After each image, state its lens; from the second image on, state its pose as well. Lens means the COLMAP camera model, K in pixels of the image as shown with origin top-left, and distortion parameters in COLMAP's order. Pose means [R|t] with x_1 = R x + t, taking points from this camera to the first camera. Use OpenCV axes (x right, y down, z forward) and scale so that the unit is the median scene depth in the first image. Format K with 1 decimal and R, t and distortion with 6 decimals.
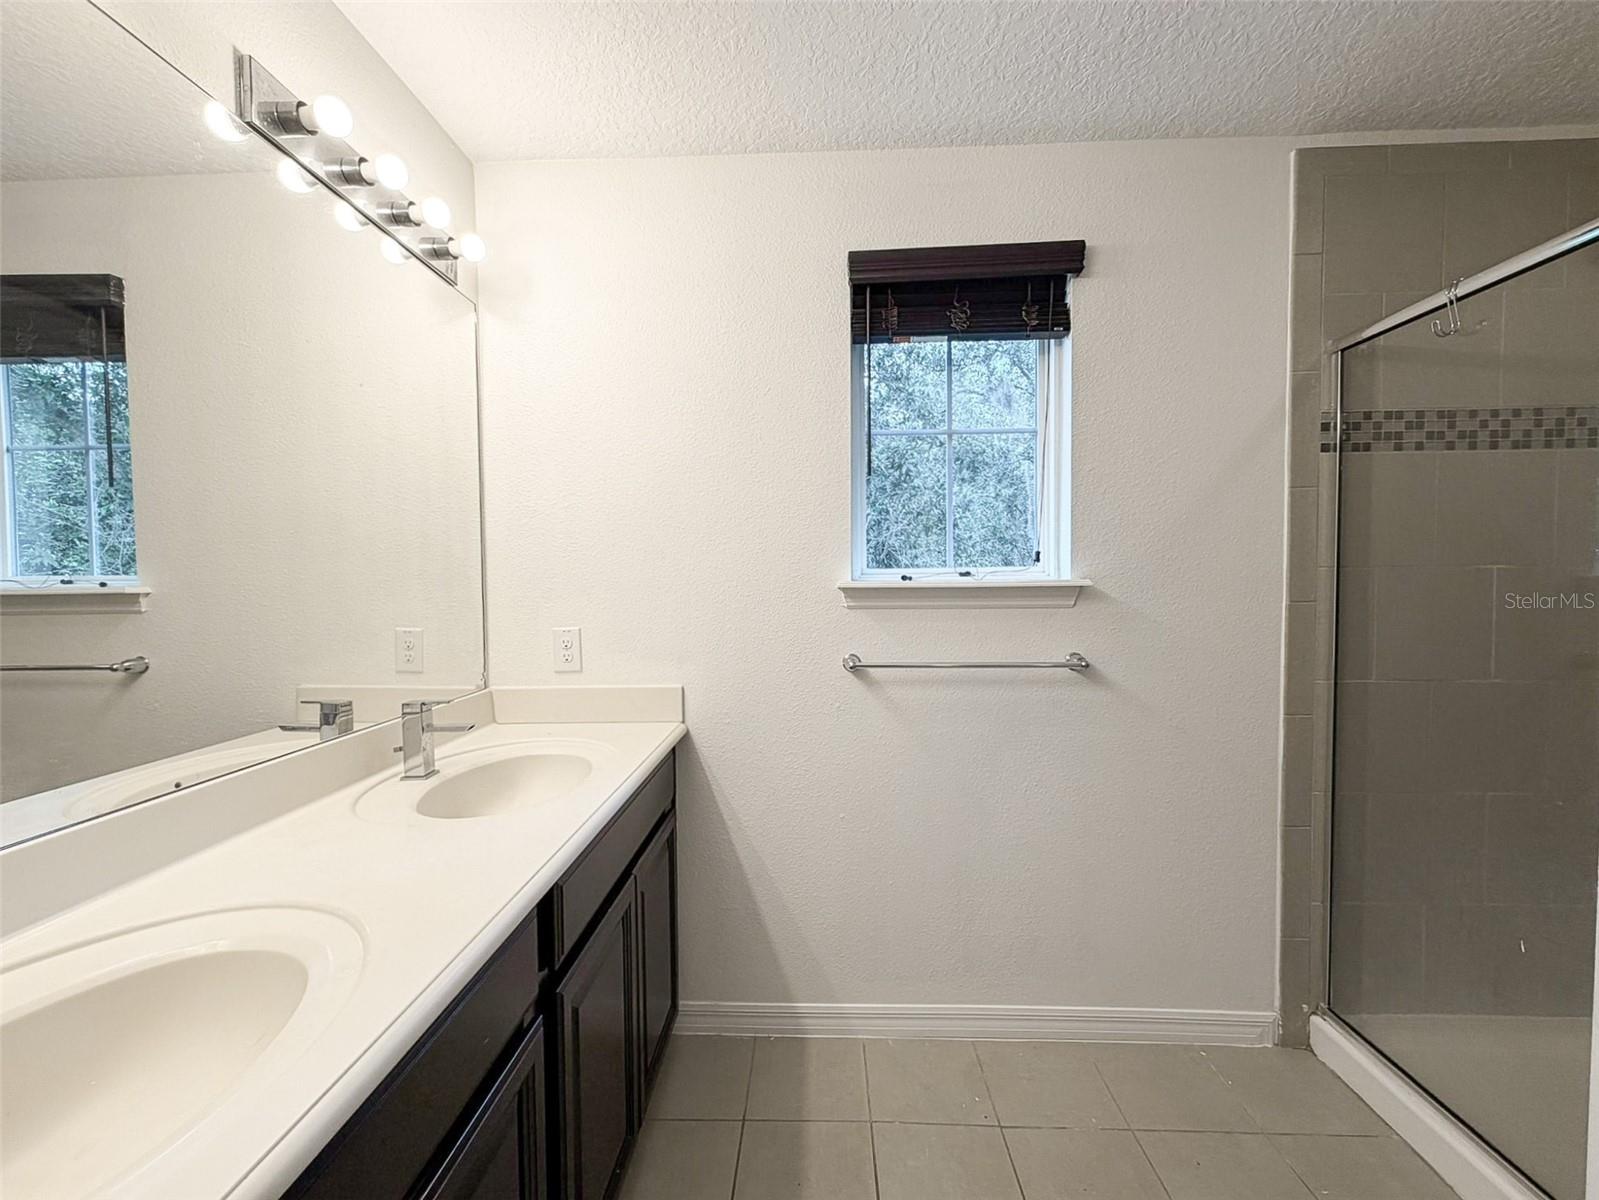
lens RADIAL K [[656.9, 0, 799.5], [0, 656.9, 600.0], [0, 0, 1]] dist [0.000221, -0.000419]
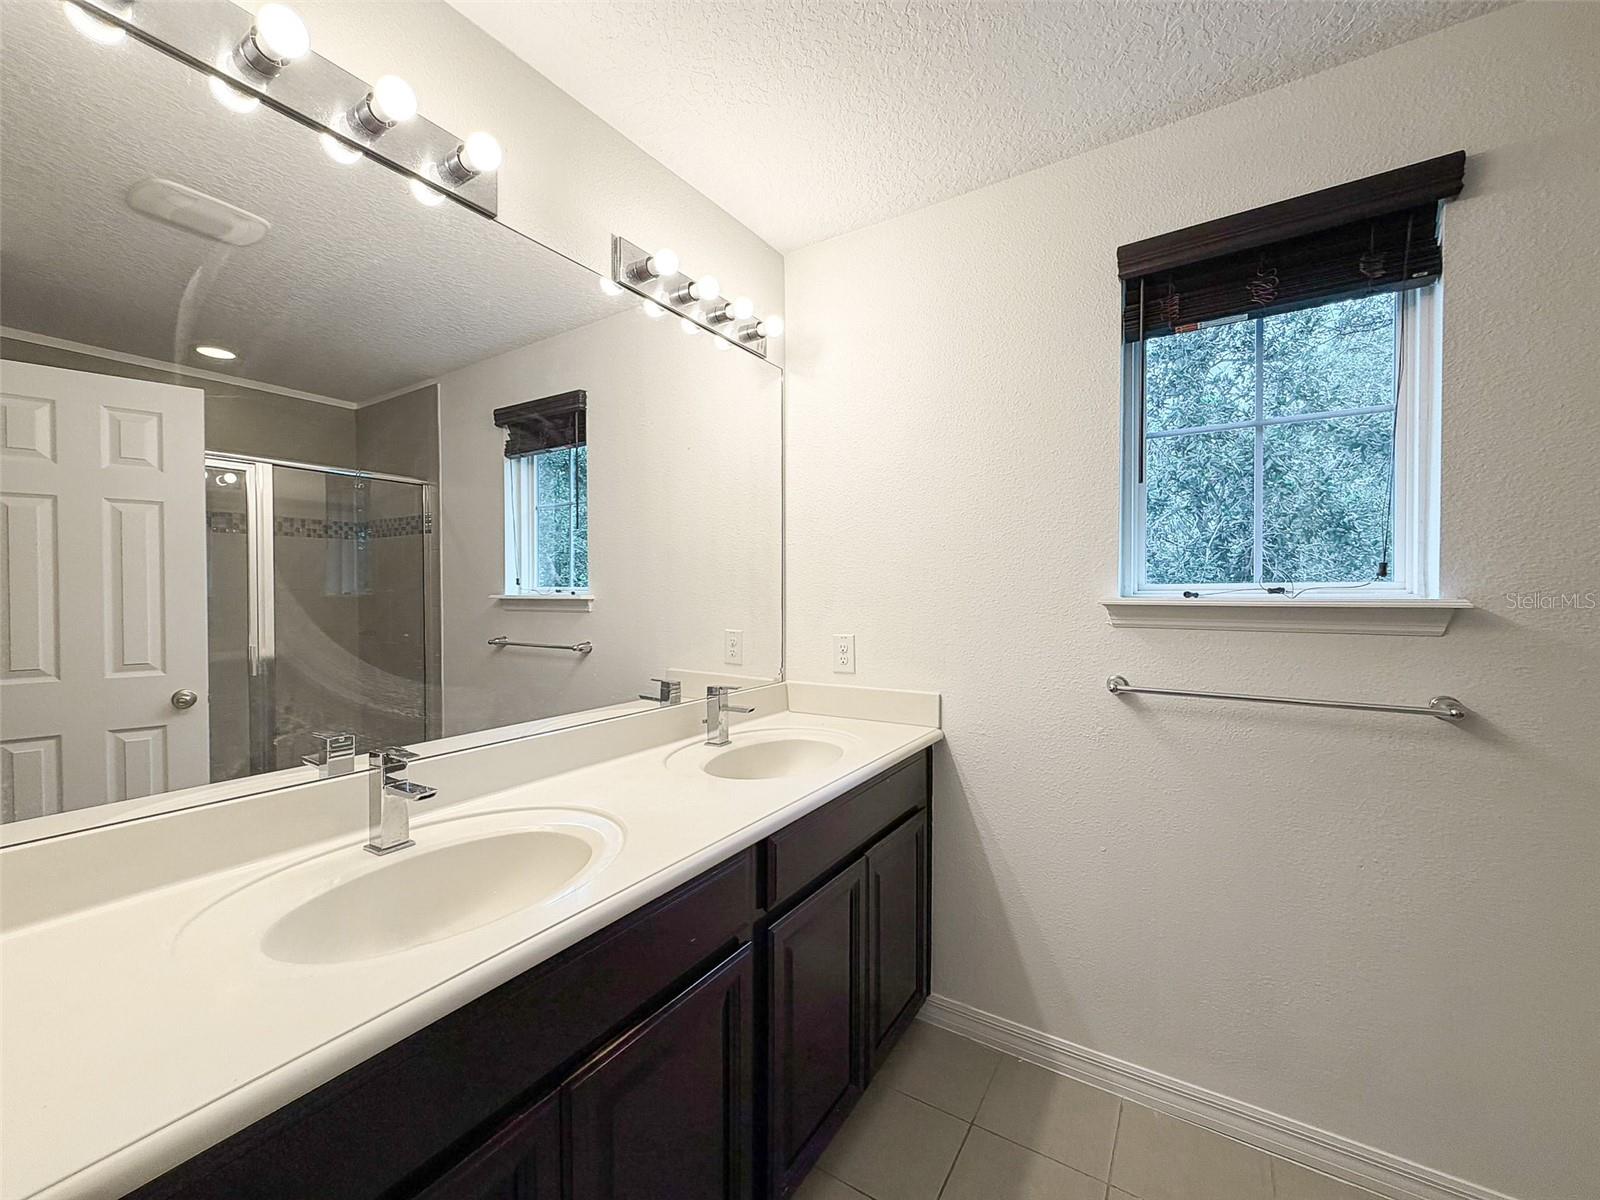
lens RADIAL K [[638.7, 0, 797.7], [0, 638.7, 600.3], [0, 0, 1]] dist [-0.000432, -0.000080]
pose [[0.860969, 0.015319, -0.508427, 0.150329], [-0.024188, 0.999649, -0.010840, -0.004123], [0.508083, 0.021631, 0.861037, -0.009226]]
